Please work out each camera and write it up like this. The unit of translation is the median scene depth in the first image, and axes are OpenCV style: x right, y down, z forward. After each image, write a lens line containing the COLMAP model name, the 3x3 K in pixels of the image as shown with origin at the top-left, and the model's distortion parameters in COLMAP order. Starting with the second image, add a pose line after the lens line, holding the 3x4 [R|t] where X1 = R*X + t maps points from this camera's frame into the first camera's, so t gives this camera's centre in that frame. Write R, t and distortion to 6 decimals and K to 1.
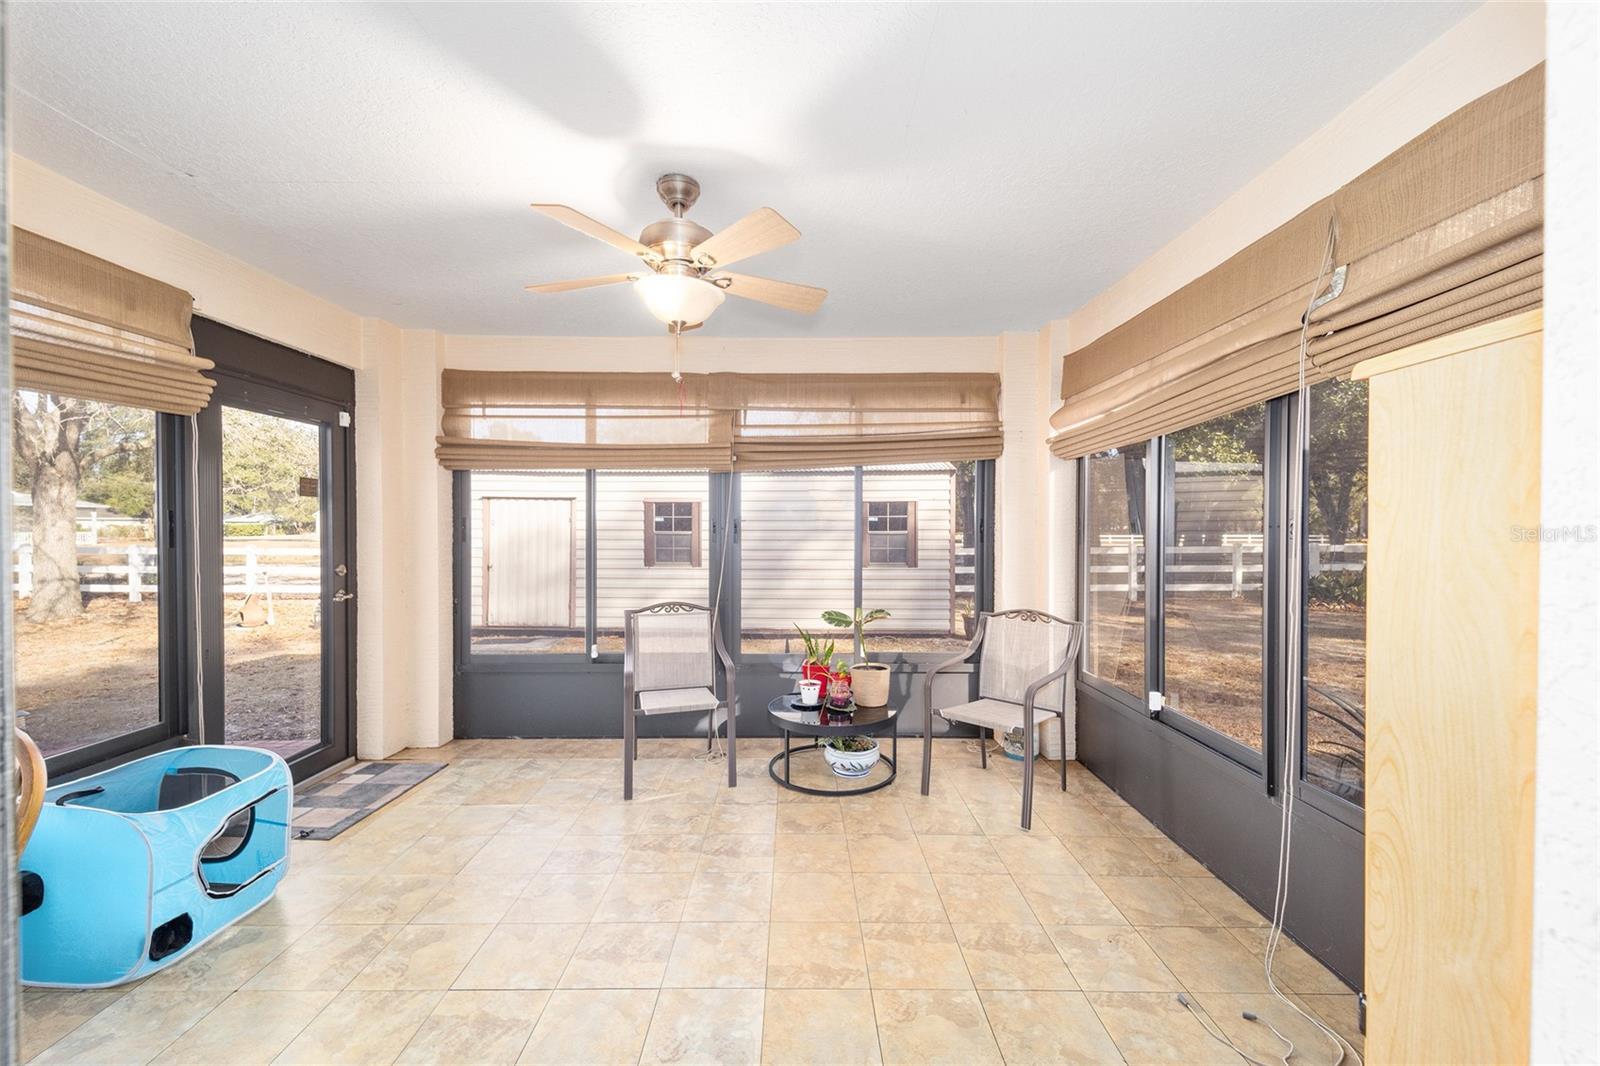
lens RADIAL K [[626.7, 0, 795.1], [0, 626.7, 534.4], [0, 0, 1]] dist [0.033573, -0.012351]
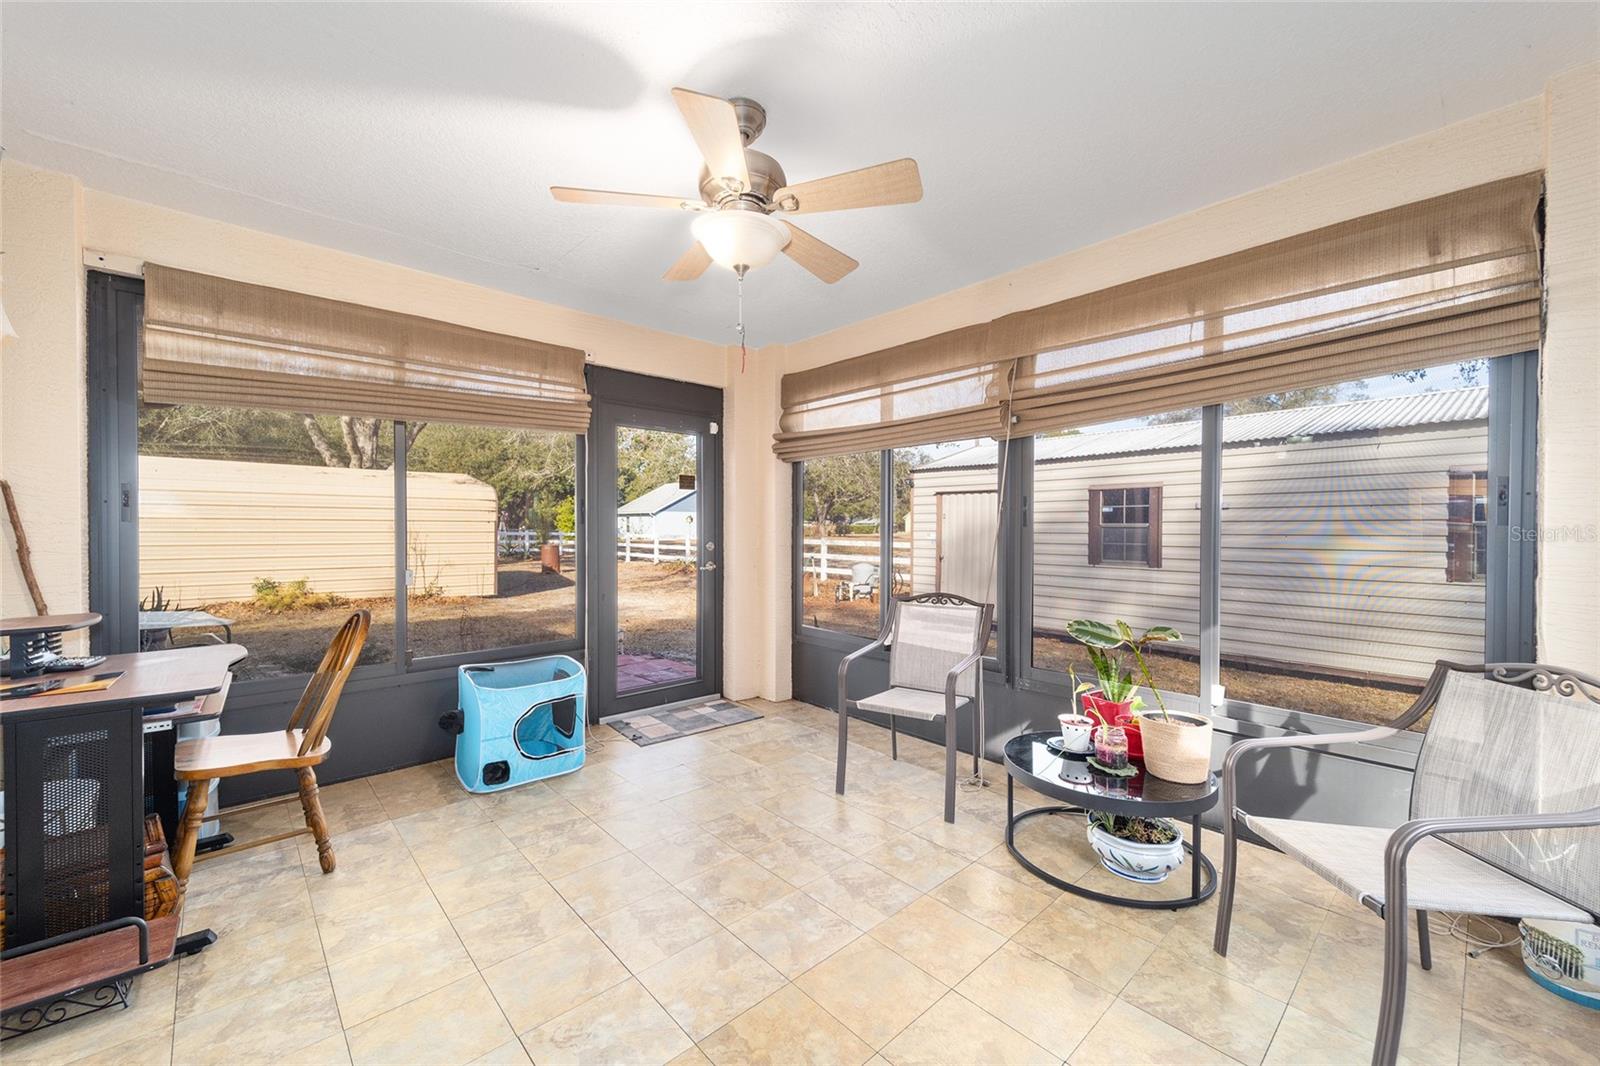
lens RADIAL K [[622.4, 0, 783.5], [0, 622.4, 535.4], [0, 0, 1]] dist [0.063841, -0.035800]
pose [[0.668585, 0.010199, -0.743565, 0.317838], [-0.009226, 0.999943, 0.005420, 0.026304], [0.743578, 0.003237, 0.668641, 0.265277]]
